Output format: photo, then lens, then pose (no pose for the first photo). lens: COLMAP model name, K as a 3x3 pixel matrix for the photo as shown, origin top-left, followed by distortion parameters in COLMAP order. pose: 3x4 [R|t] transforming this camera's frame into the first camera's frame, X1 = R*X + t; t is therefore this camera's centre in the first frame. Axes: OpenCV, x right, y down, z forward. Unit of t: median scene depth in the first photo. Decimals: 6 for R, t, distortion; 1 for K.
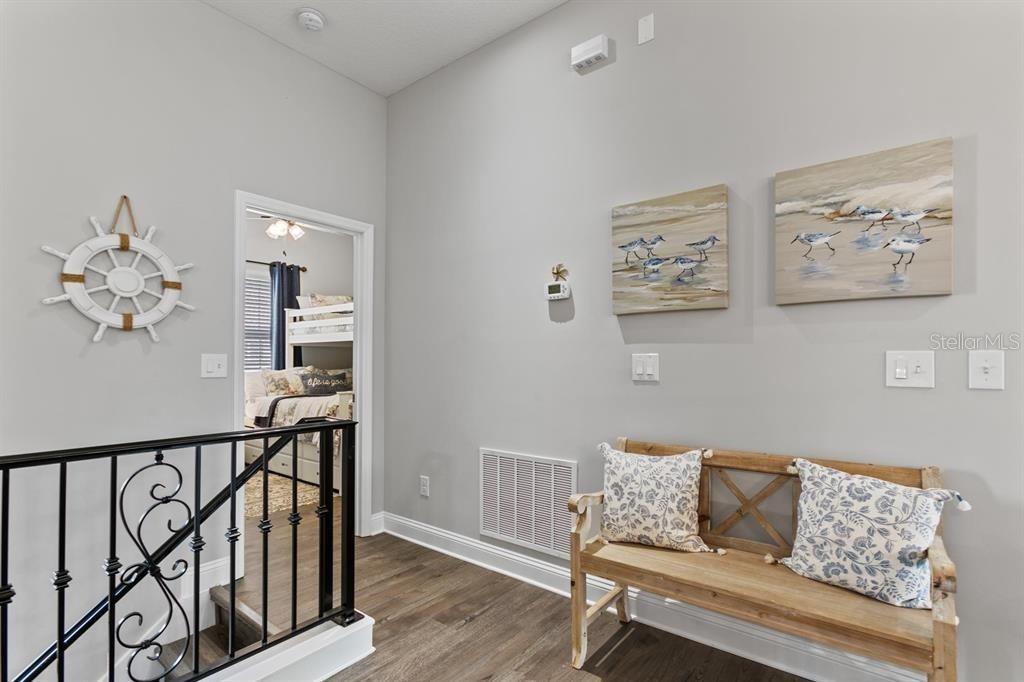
lens RADIAL K [[487.4, 0, 510.3], [0, 487.4, 354.3], [0, 0, 1]] dist [0.001298, 0.000105]
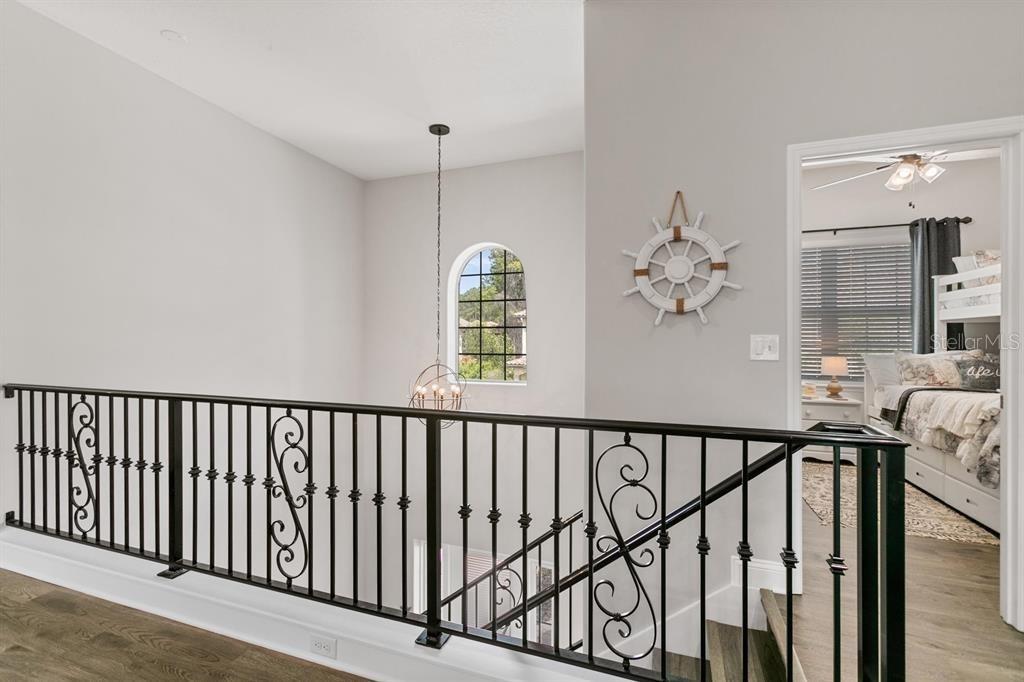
lens RADIAL K [[453.9, 0, 509.5], [0, 453.9, 339.2], [0, 0, 1]] dist [-0.001274, 0.000536]
pose [[0.307889, 0.001735, -0.951421, 0.060418], [0.007646, 0.999962, 0.004298, 0.000331], [0.951391, -0.008598, 0.307864, 0.312199]]
